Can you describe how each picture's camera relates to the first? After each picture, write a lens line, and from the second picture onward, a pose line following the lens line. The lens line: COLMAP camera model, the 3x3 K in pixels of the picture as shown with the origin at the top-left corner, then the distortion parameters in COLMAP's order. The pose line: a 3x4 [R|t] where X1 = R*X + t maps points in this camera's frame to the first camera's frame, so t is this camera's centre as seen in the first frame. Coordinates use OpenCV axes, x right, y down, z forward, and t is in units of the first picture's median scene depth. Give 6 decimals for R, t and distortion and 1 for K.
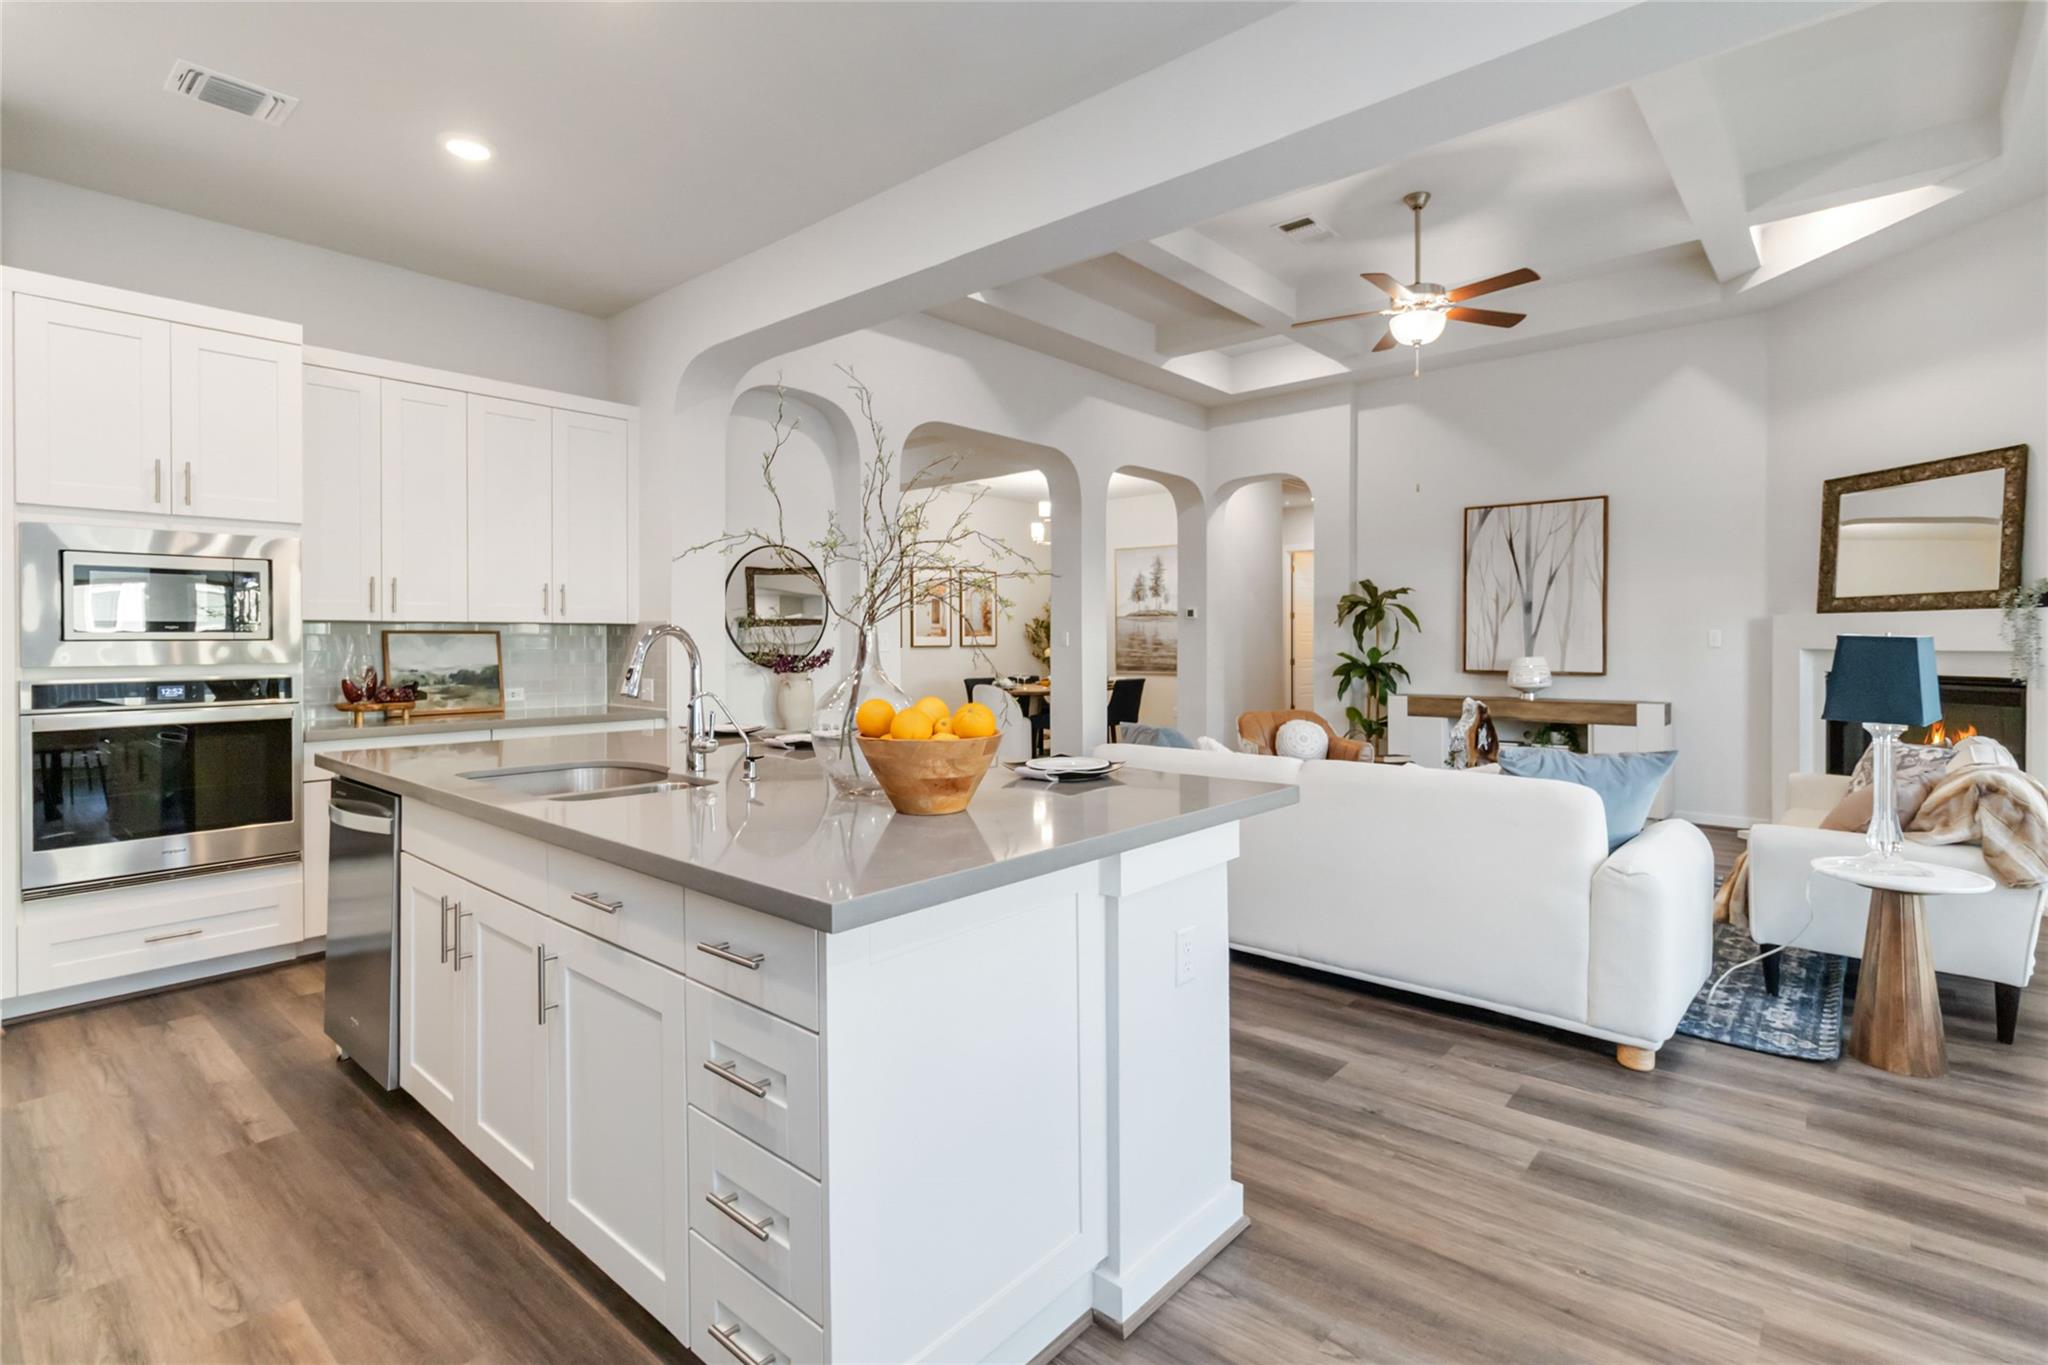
lens RADIAL K [[965.3, 0, 1031.1], [0, 965.3, 643.2], [0, 0, 1]] dist [0.004409, -0.000582]
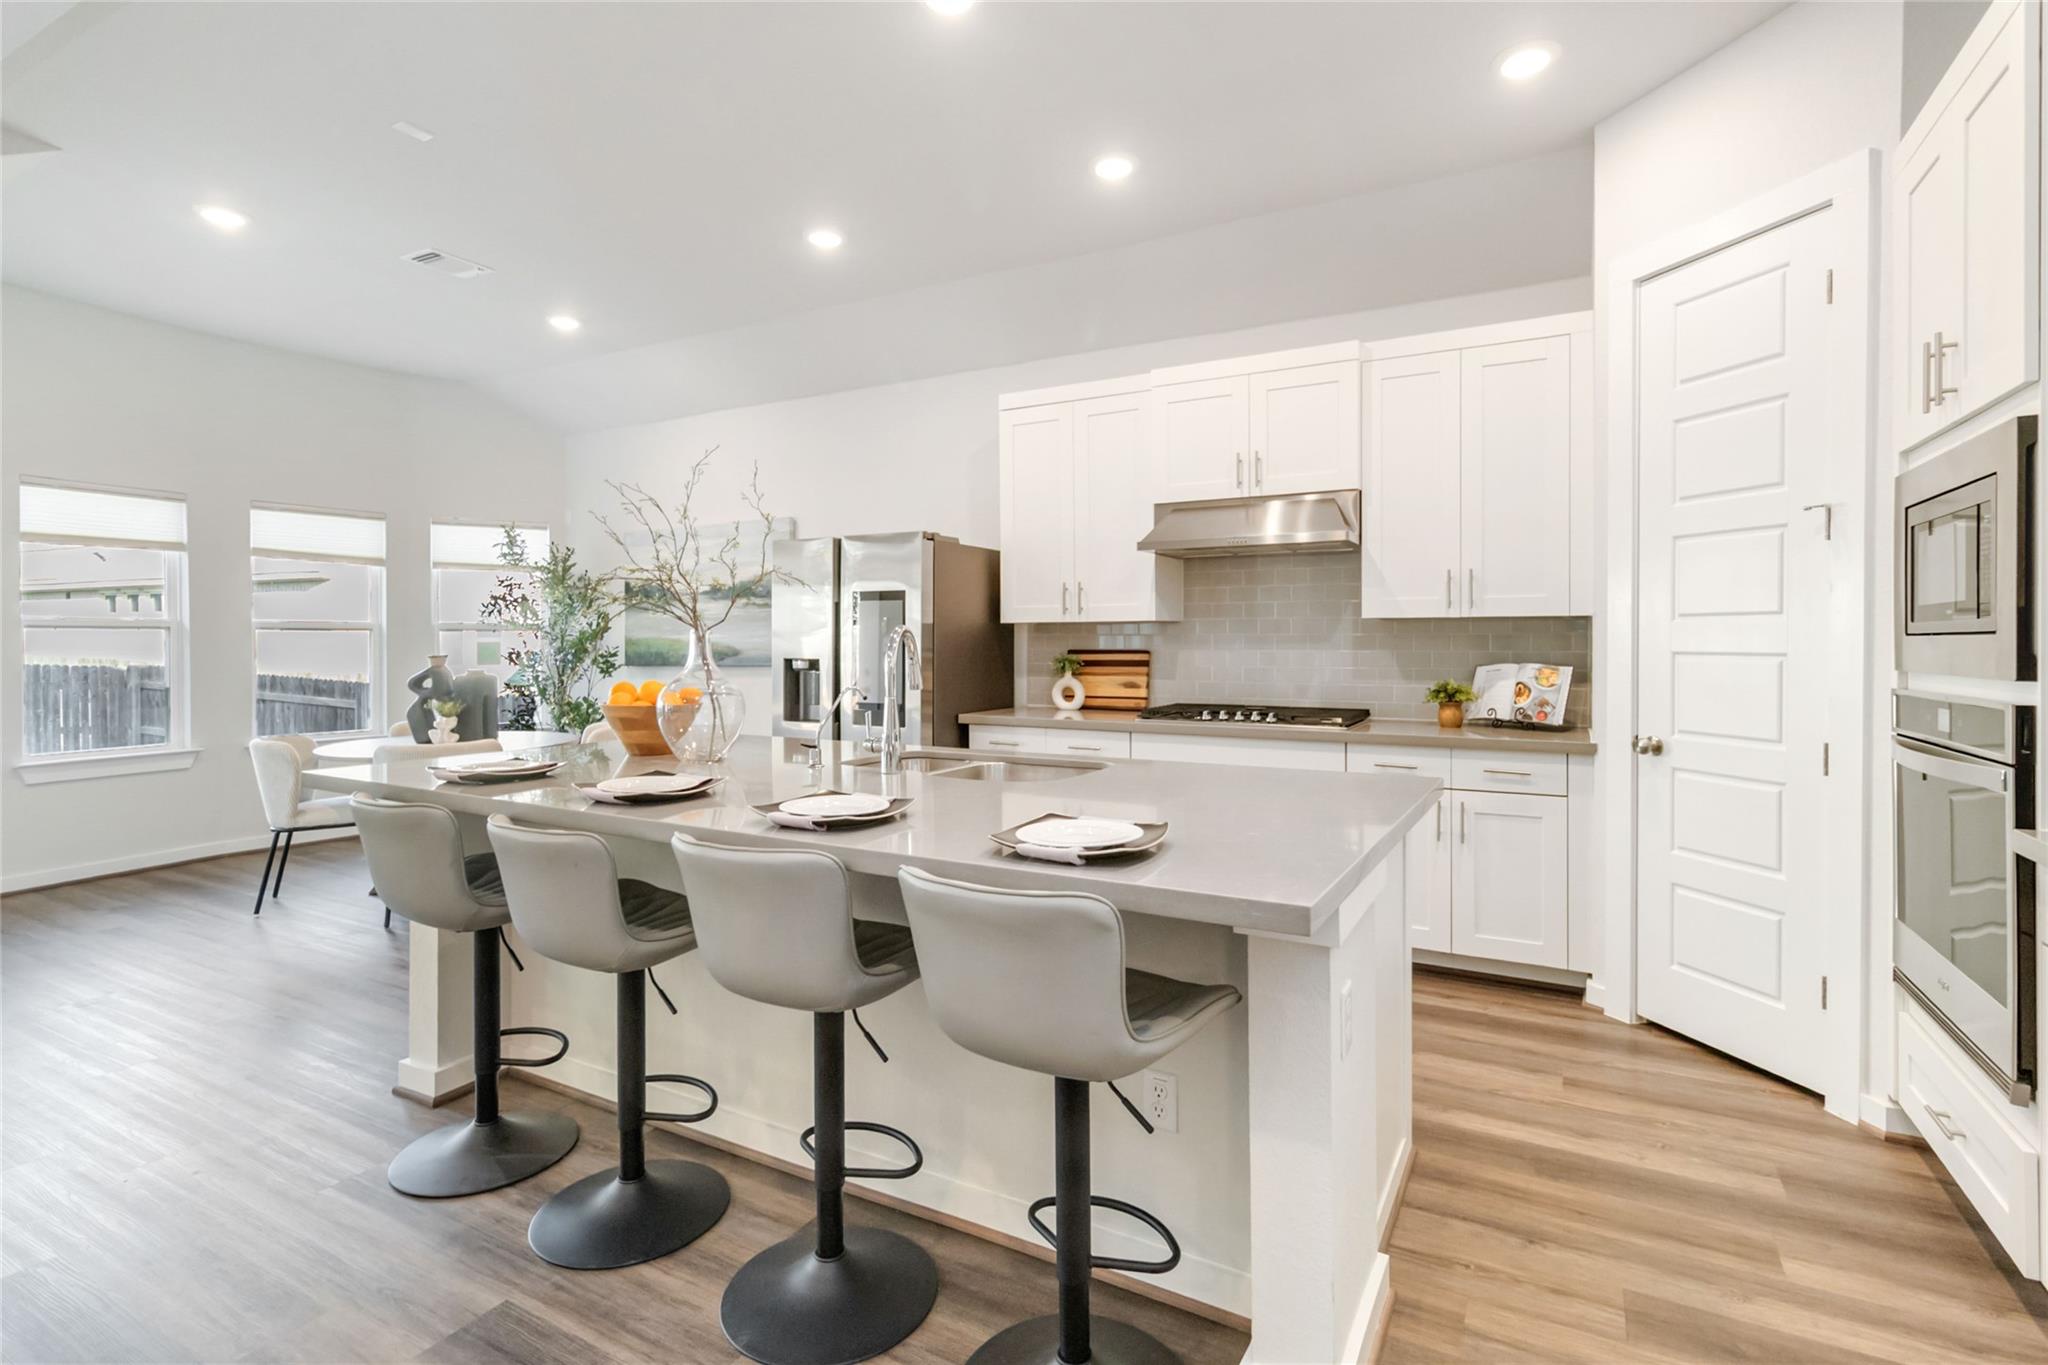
lens RADIAL K [[970.1, 0, 1035.3], [0, 970.1, 647.5], [0, 0, 1]] dist [0.001842, 0.000672]
pose [[-0.976772, 0.007213, -0.214161, -0.166185], [0.005108, 0.999933, 0.010381, -0.002614], [0.214222, 0.009046, -0.976743, 1.200080]]
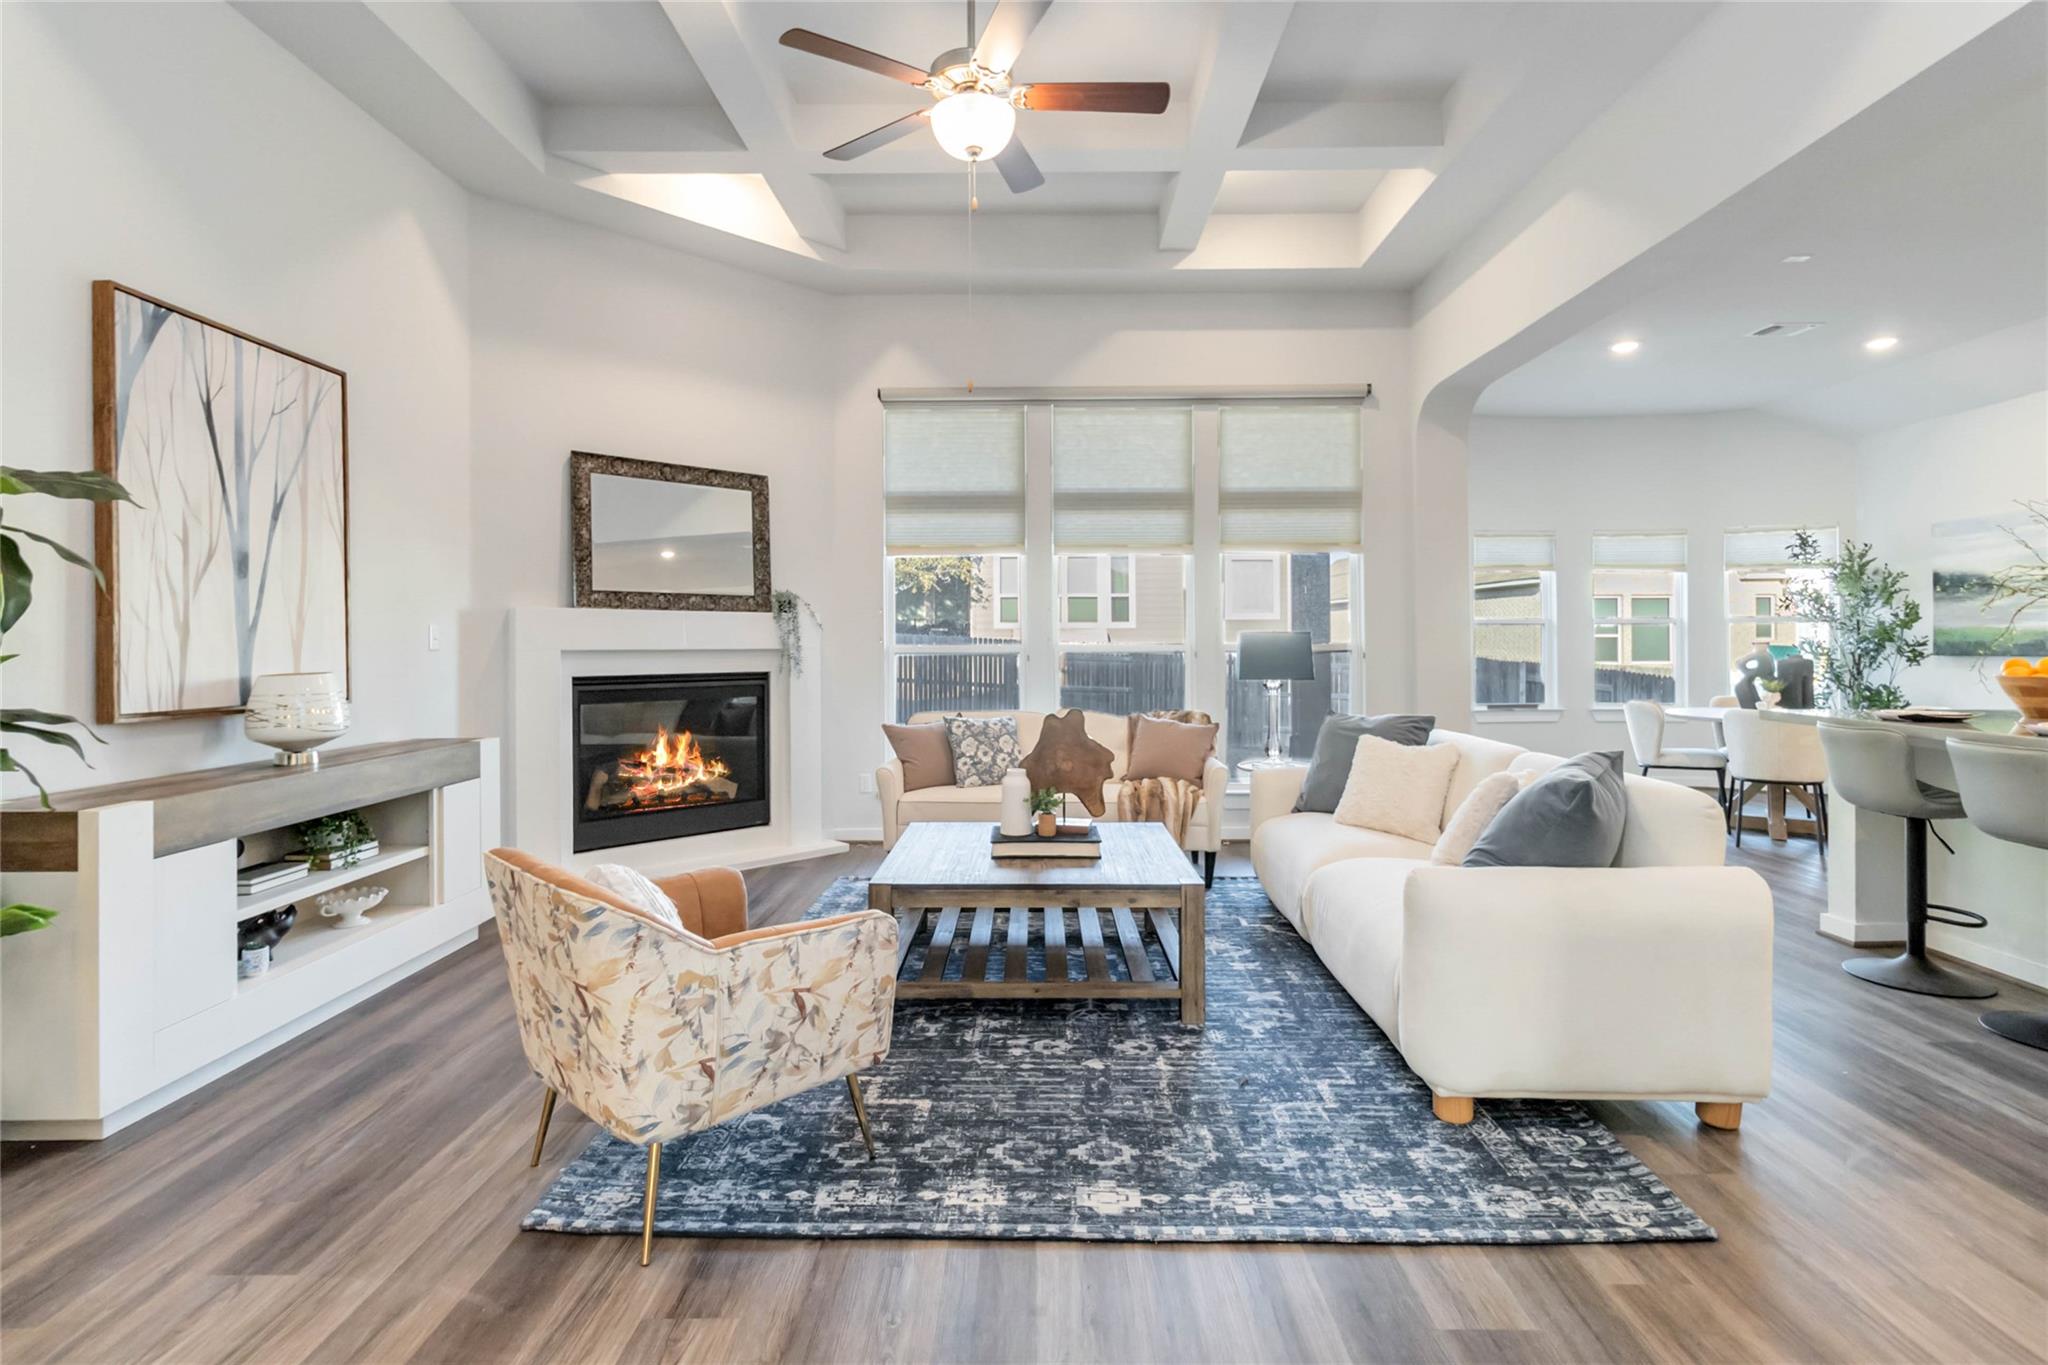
lens RADIAL K [[986.2, 0, 1032.1], [0, 986.2, 641.6], [0, 0, 1]] dist [0.001594, 0.000283]
pose [[-0.650756, 0.007437, 0.759250, -0.125358], [0.009399, 0.999954, -0.001739, 0.005715], [-0.759229, 0.006005, -0.650796, 1.663792]]
